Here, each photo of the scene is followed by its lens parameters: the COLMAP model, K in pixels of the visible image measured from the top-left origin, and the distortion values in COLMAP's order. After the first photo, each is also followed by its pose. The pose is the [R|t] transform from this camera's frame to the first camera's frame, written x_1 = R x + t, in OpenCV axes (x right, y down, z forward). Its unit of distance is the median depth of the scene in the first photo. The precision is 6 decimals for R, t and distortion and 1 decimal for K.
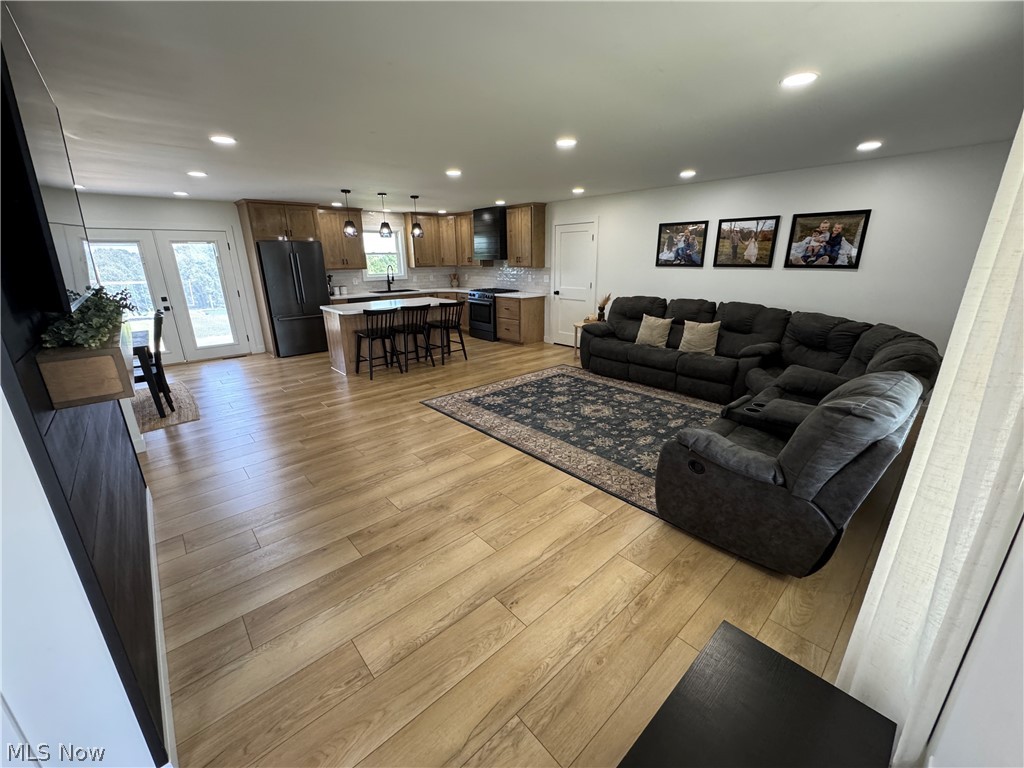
lens RADIAL K [[408.2, 0, 512.3], [0, 408.2, 383.4], [0, 0, 1]] dist [-0.002869, -0.000168]
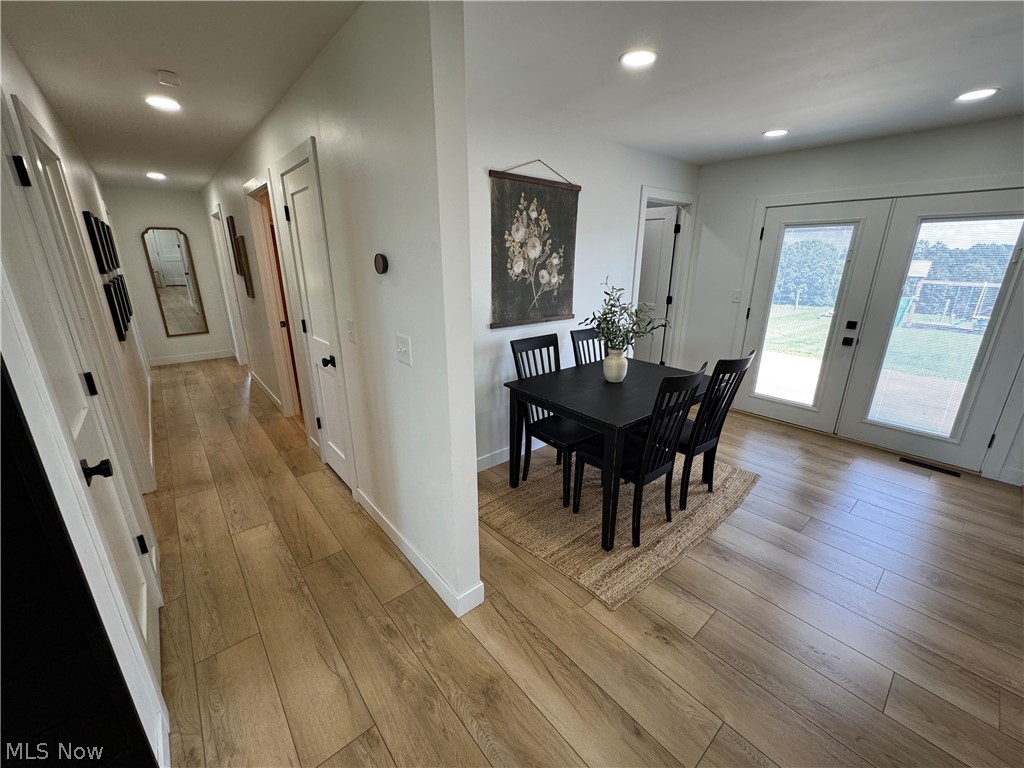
lens RADIAL K [[408.2, 0, 512.1], [0, 408.2, 382.9], [0, 0, 1]] dist [-0.002869, -0.000168]
pose [[-0.028074, 0.306344, -0.951507, -0.348782], [-0.298792, 0.905791, 0.300441, -0.201351], [0.953905, 0.292737, 0.066104, 0.665022]]
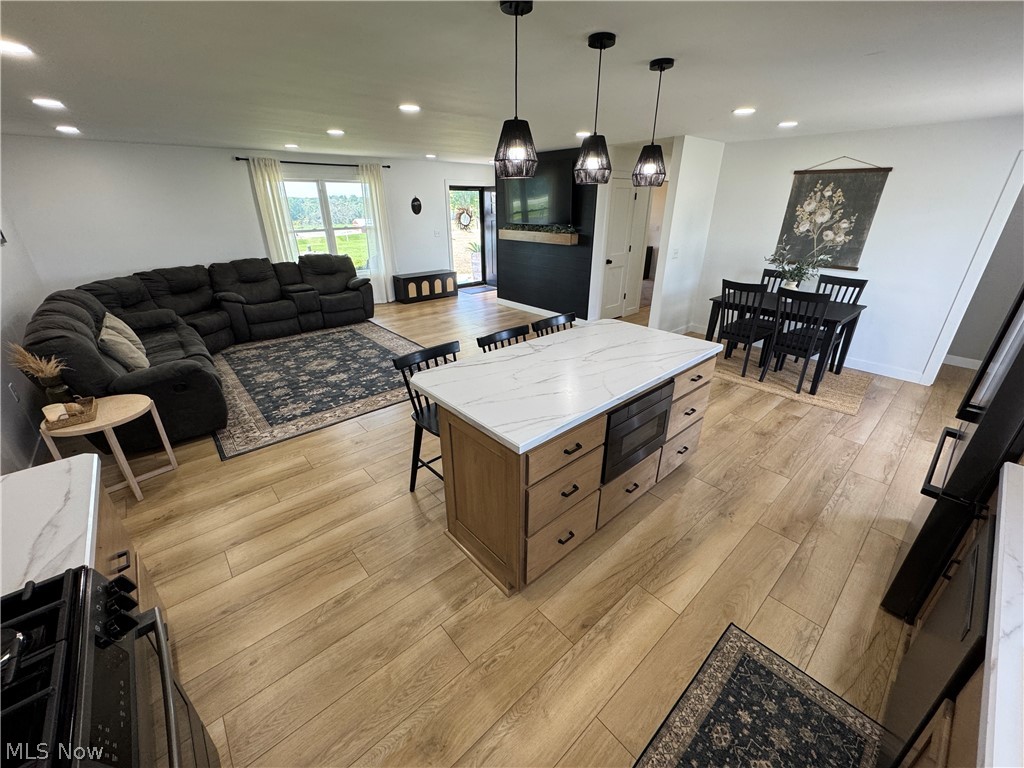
lens RADIAL K [[408.2, 0, 512.1], [0, 408.2, 383.2], [0, 0, 1]] dist [-0.002869, -0.000168]
pose [[-0.999851, 0.006090, 0.016169, -0.289466], [0.015252, 0.750783, 0.660373, -0.541224], [-0.008118, 0.660521, -0.750764, 1.614944]]
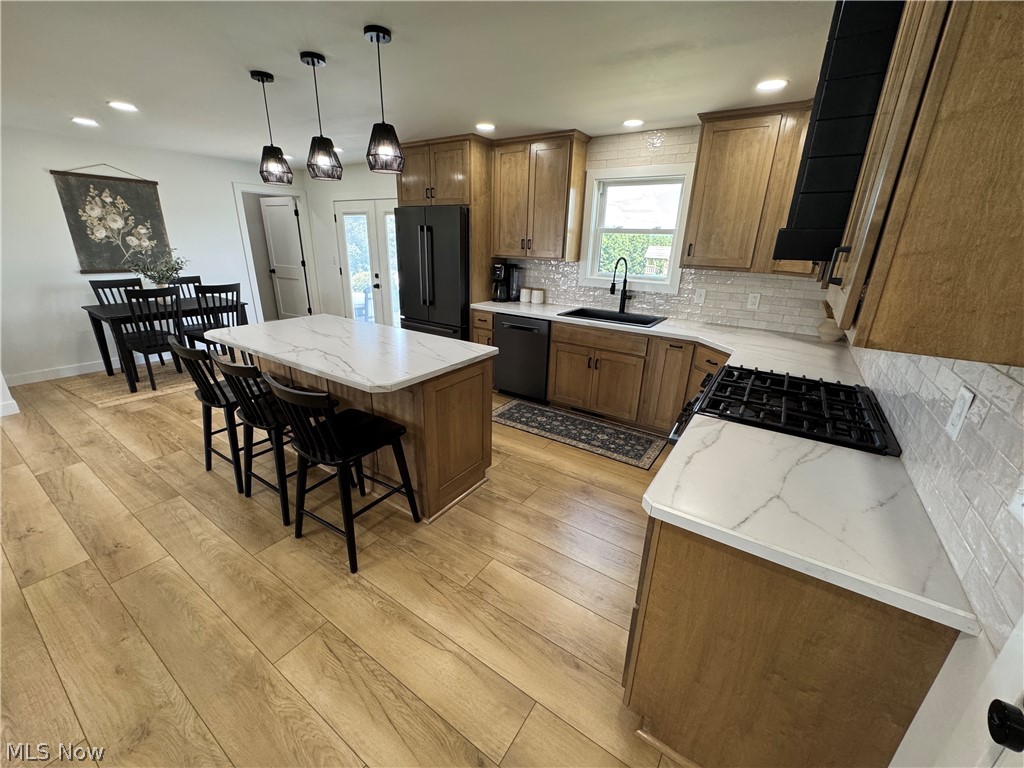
lens RADIAL K [[408.2, 0, 513.2], [0, 408.2, 383.1], [0, 0, 1]] dist [-0.002869, -0.000168]
pose [[0.245544, 0.338908, -0.908212, 0.191305], [-0.317498, 0.913335, 0.254981, -0.394316], [0.915917, 0.225746, 0.331866, 1.270229]]
